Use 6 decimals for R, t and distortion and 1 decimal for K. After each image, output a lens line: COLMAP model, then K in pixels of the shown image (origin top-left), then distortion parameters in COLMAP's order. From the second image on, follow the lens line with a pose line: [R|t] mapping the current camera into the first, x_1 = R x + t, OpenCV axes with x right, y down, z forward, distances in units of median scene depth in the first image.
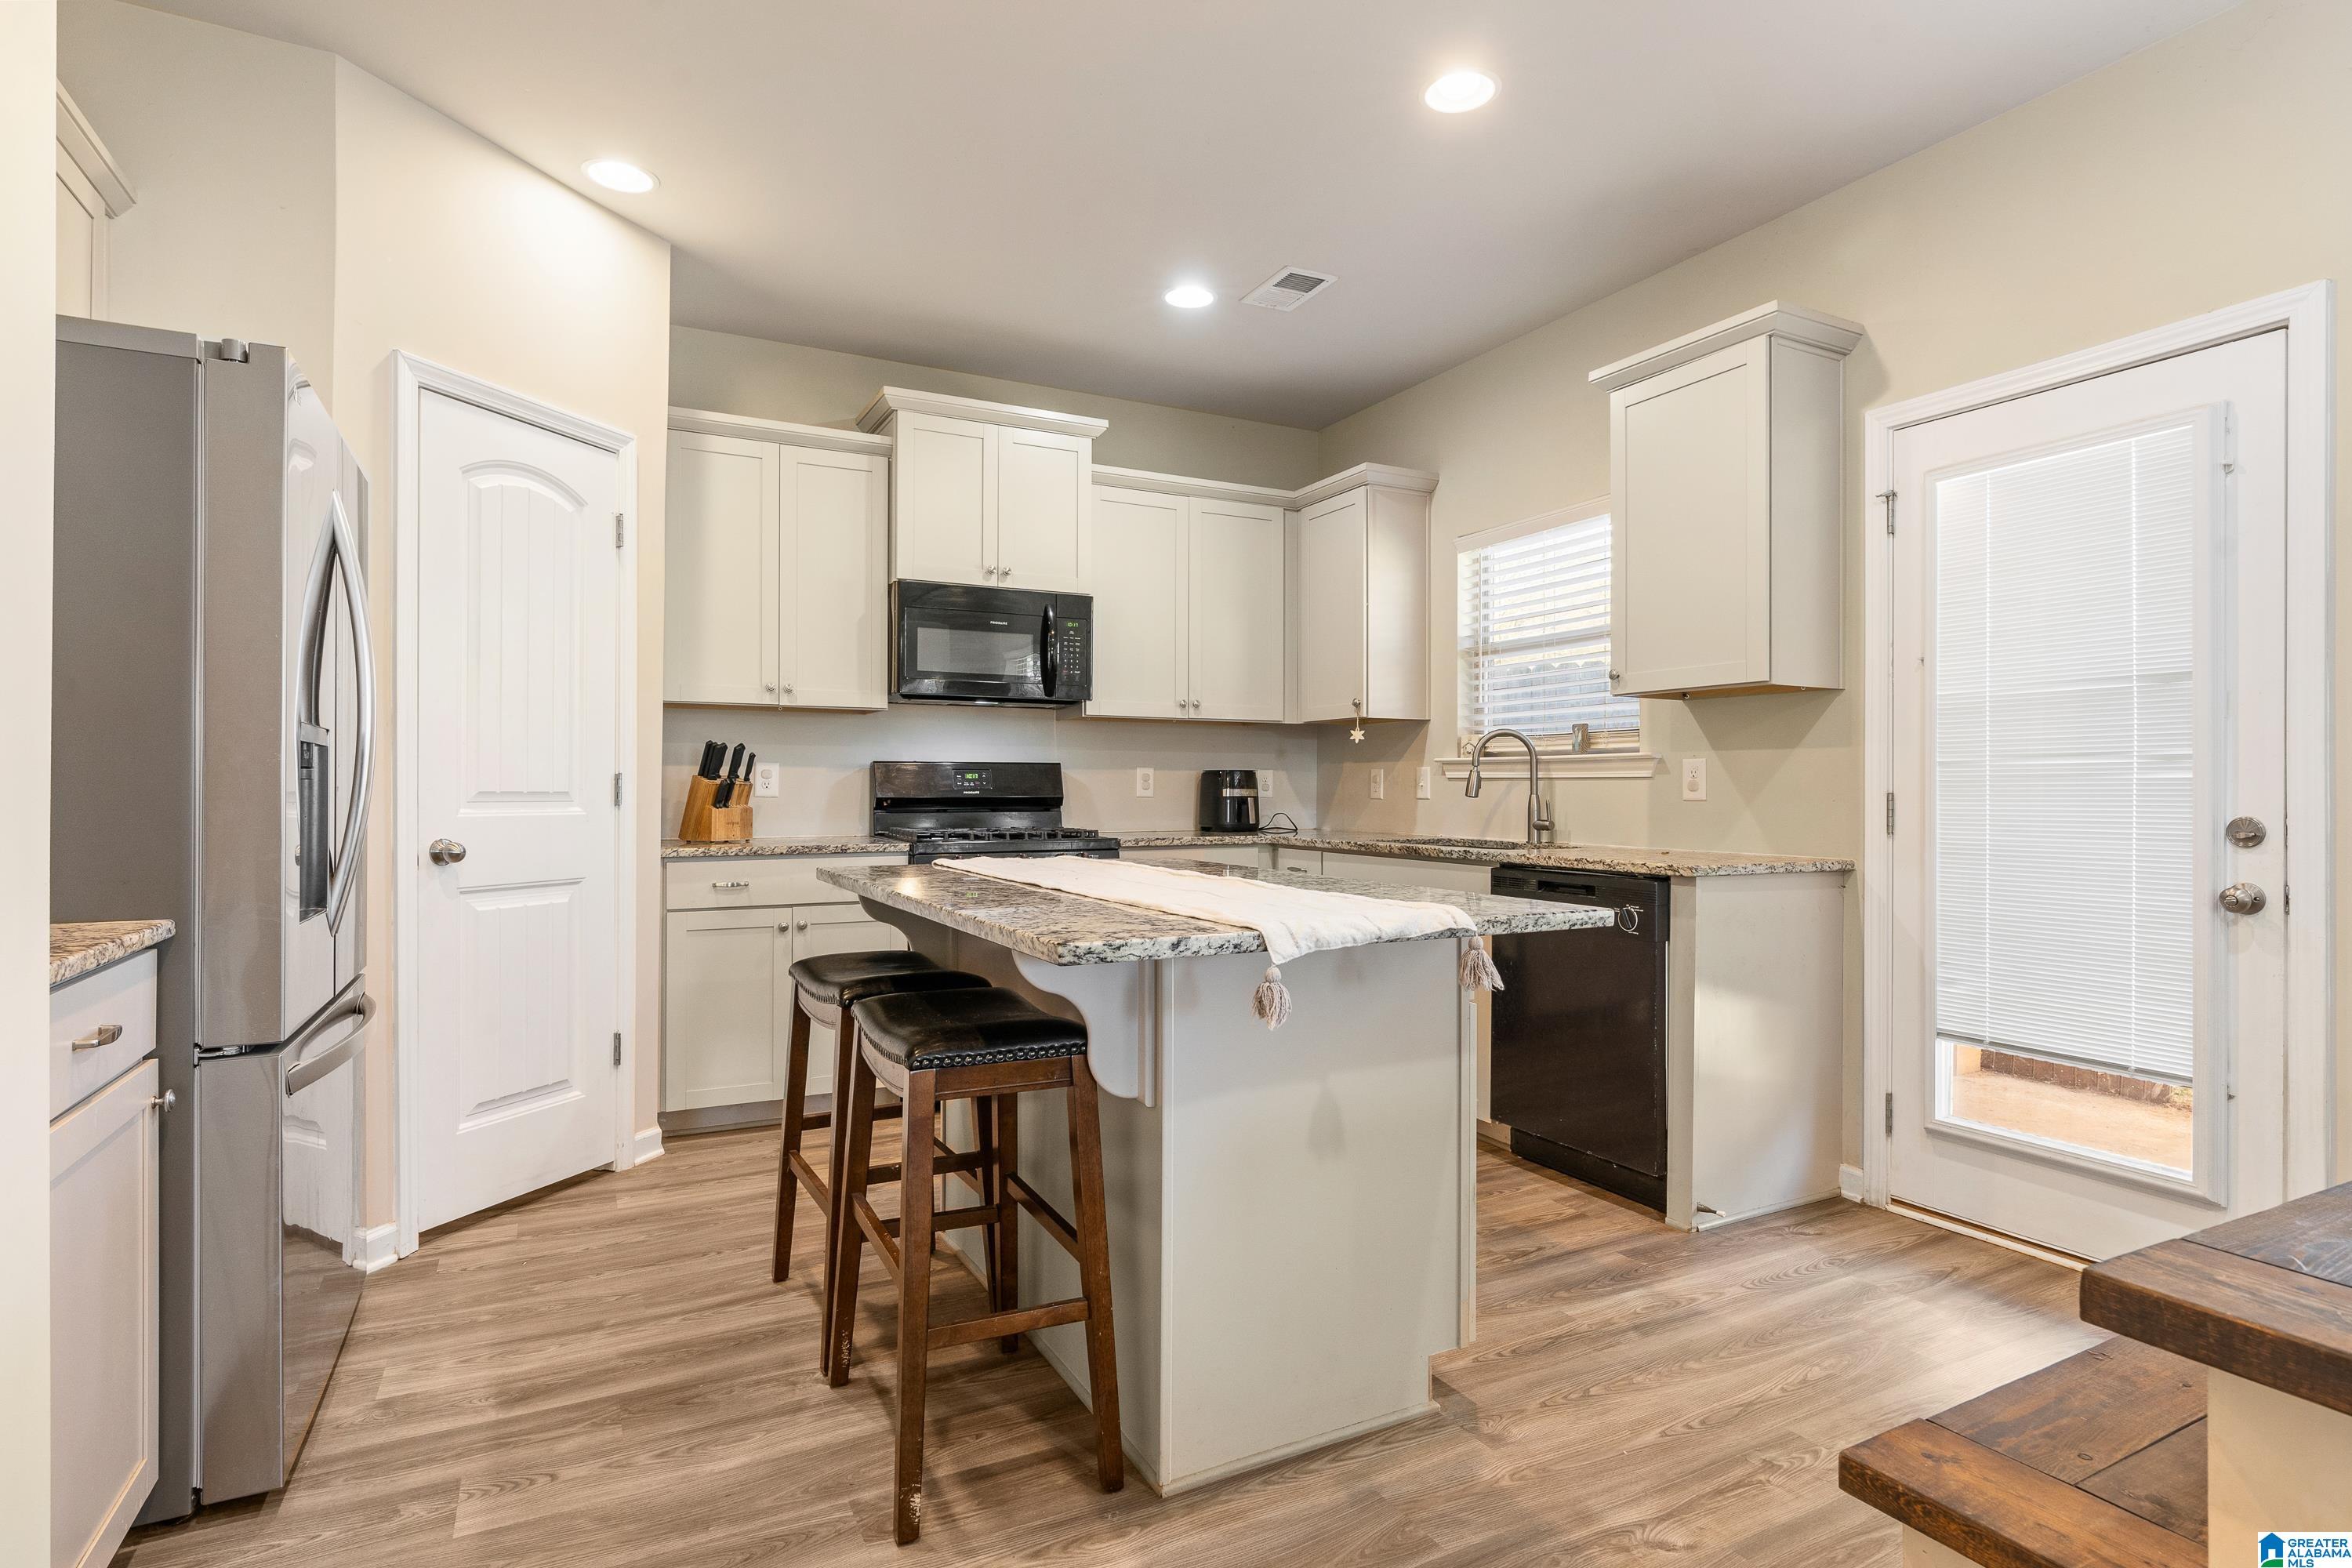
lens RADIAL K [[1261.5, 0, 1178.6], [0, 1261.5, 788.8], [0, 0, 1]] dist [-0.004600, 0.000355]
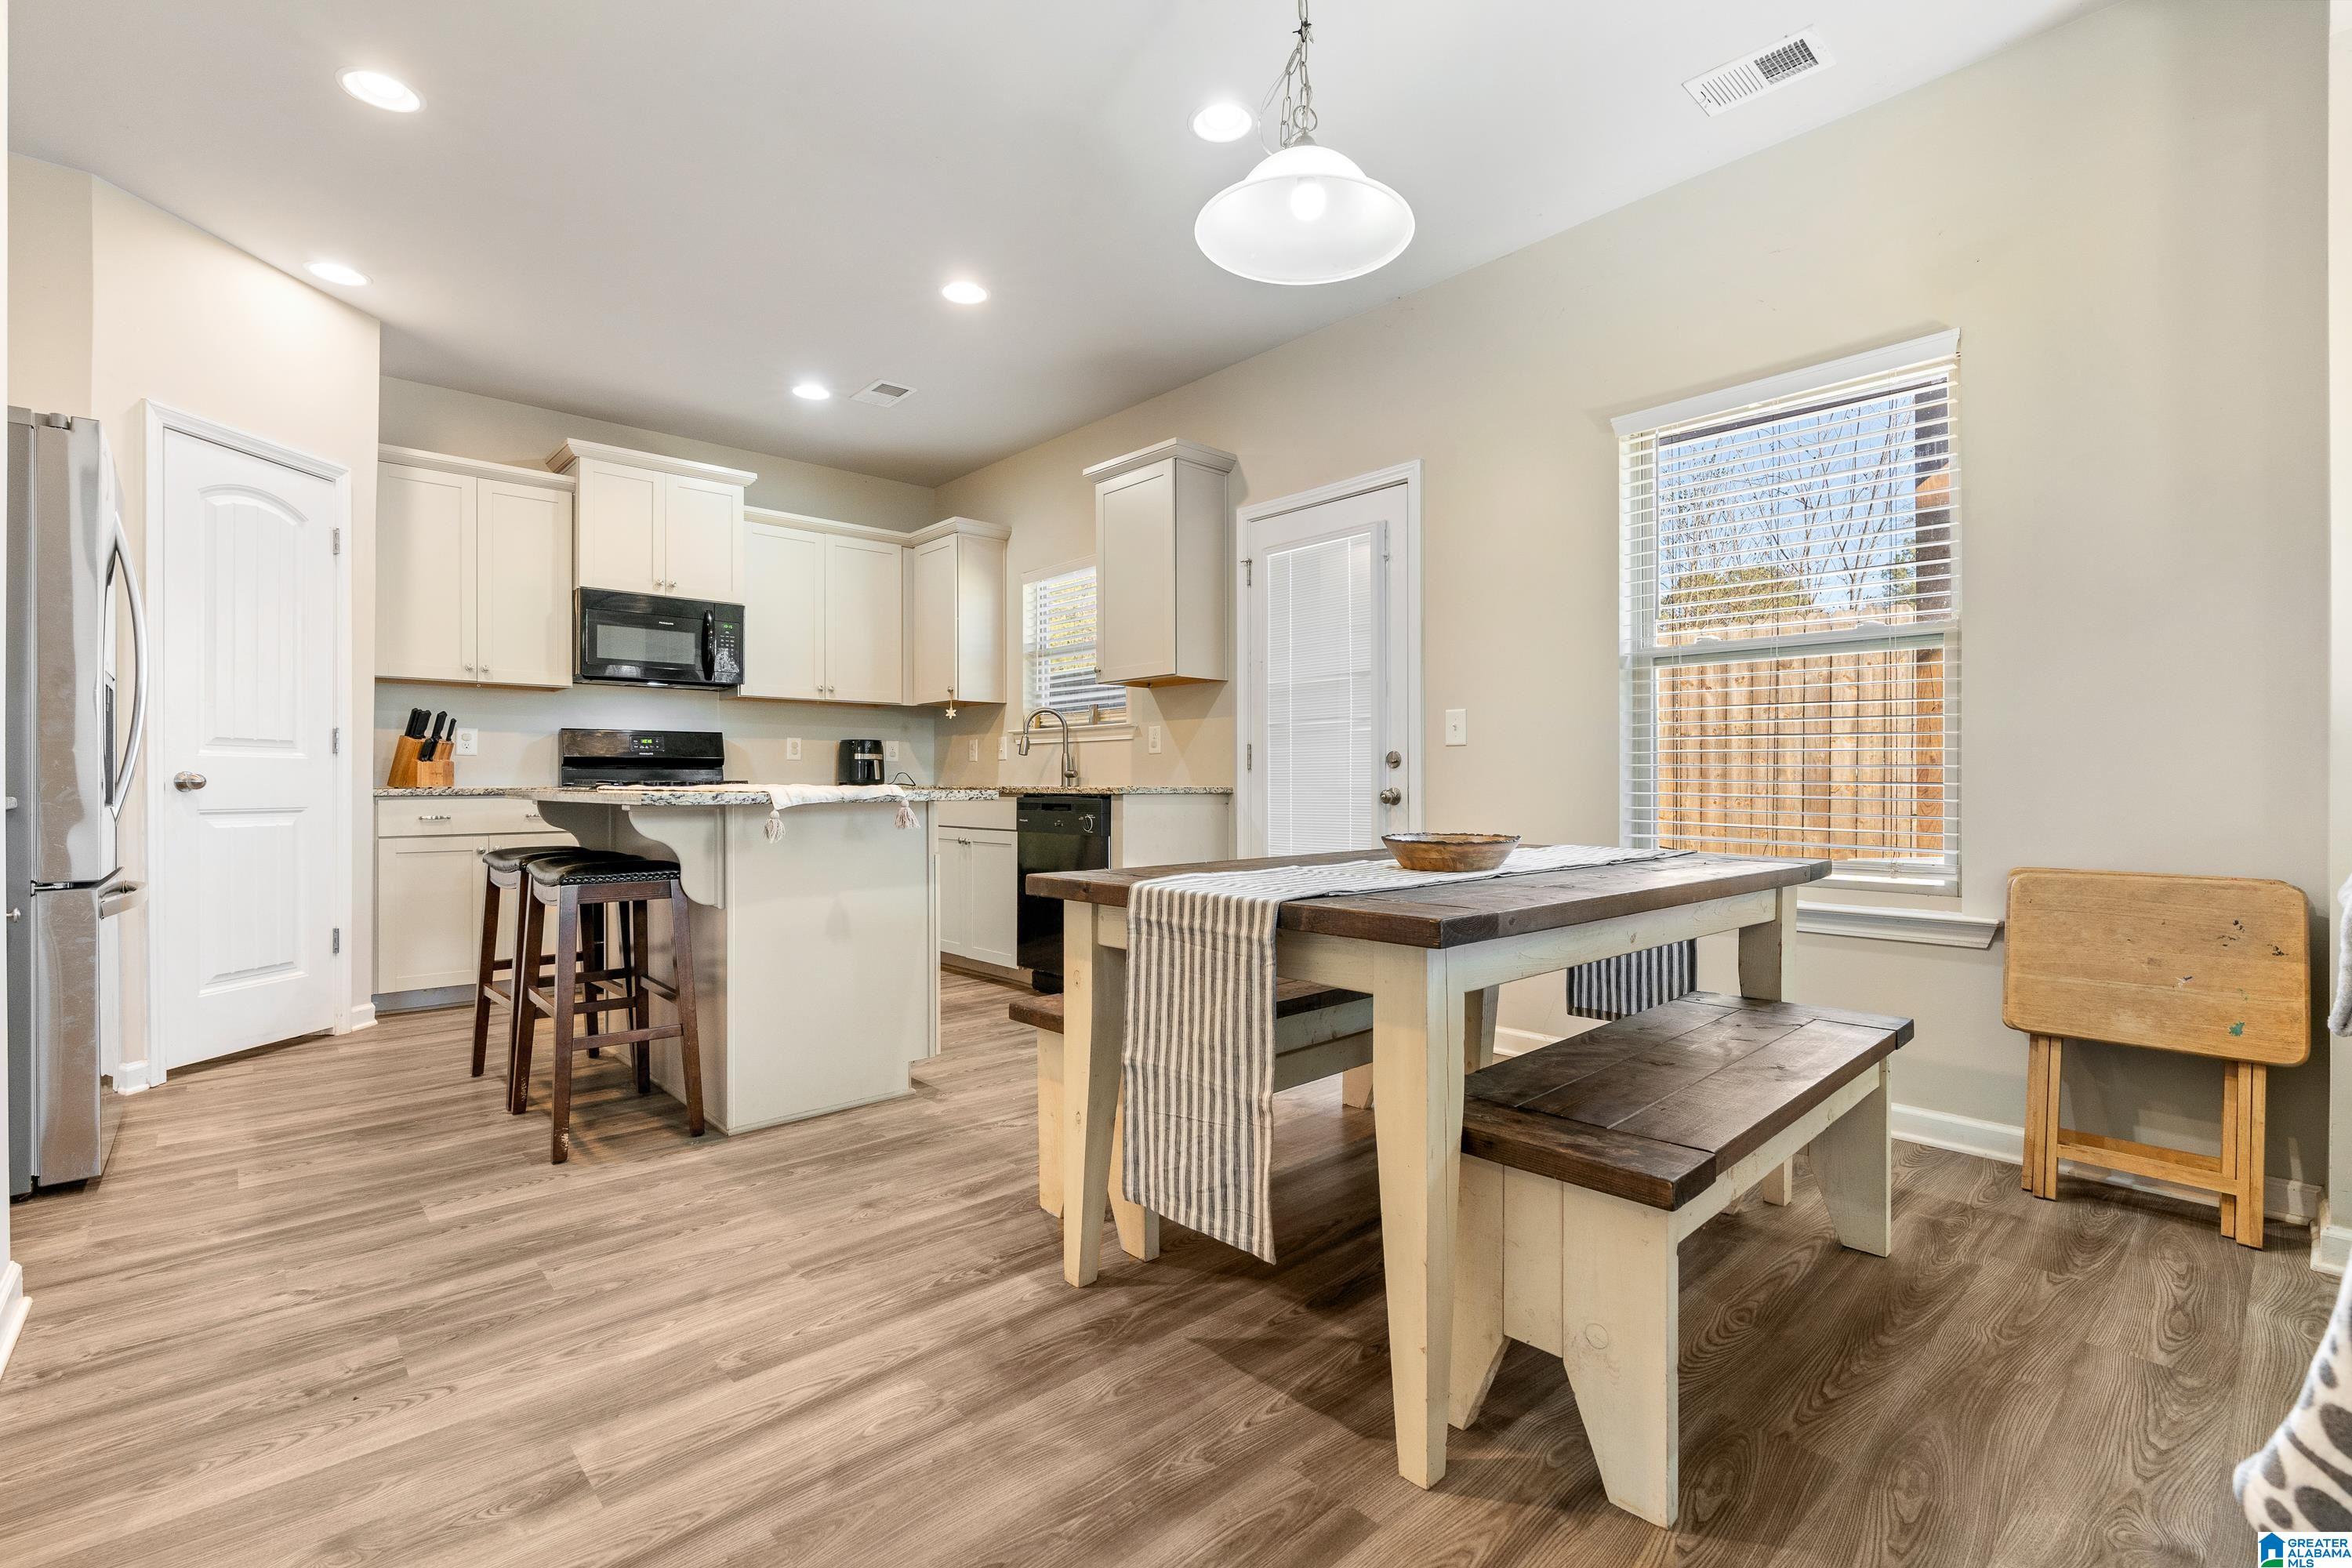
lens RADIAL K [[1079.6, 0, 1175.0], [0, 1079.6, 778.1], [0, 0, 1]] dist [-0.004565, 0.001350]
pose [[0.965516, -0.003800, 0.260316, 0.107477], [0.003842, 0.999993, 0.000344, 0.044679], [-0.260315, 0.000668, 0.965524, -0.315783]]
